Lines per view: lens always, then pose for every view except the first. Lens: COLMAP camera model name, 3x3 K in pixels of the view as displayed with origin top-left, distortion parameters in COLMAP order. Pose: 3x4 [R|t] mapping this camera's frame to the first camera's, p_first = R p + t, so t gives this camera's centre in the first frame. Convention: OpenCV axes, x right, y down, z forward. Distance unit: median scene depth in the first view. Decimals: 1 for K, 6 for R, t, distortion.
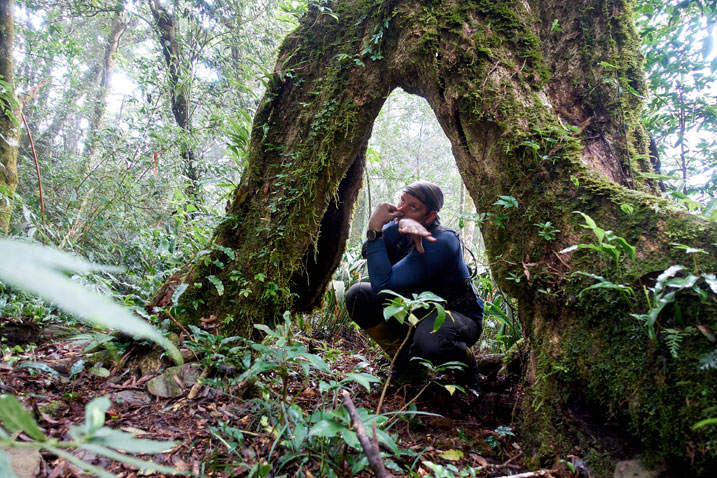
lens RADIAL K [[492.2, 0, 358.5], [0, 492.2, 239.0], [0, 0, 1]] dist [0.008078, 0.000555]
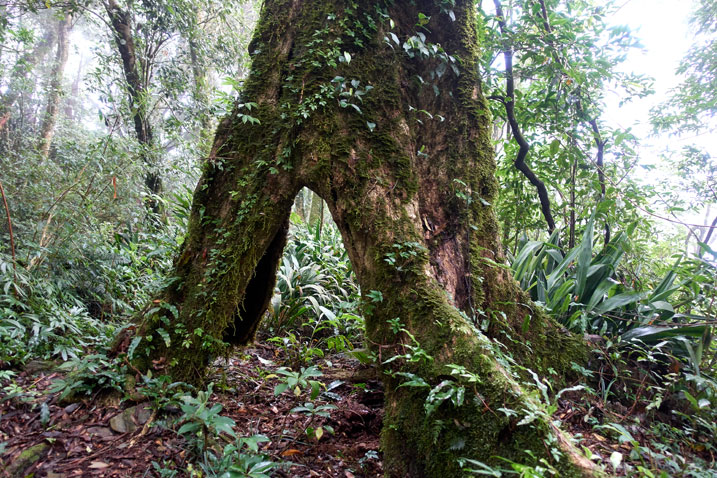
lens RADIAL K [[492.2, 0, 358.5], [0, 492.2, 239.0], [0, 0, 1]] dist [0.008078, 0.000555]
pose [[0.998351, 0.004962, 0.057194, 0.141137], [-0.010339, 0.995508, 0.094111, -0.288123], [-0.056470, -0.094547, 0.993917, -0.274128]]
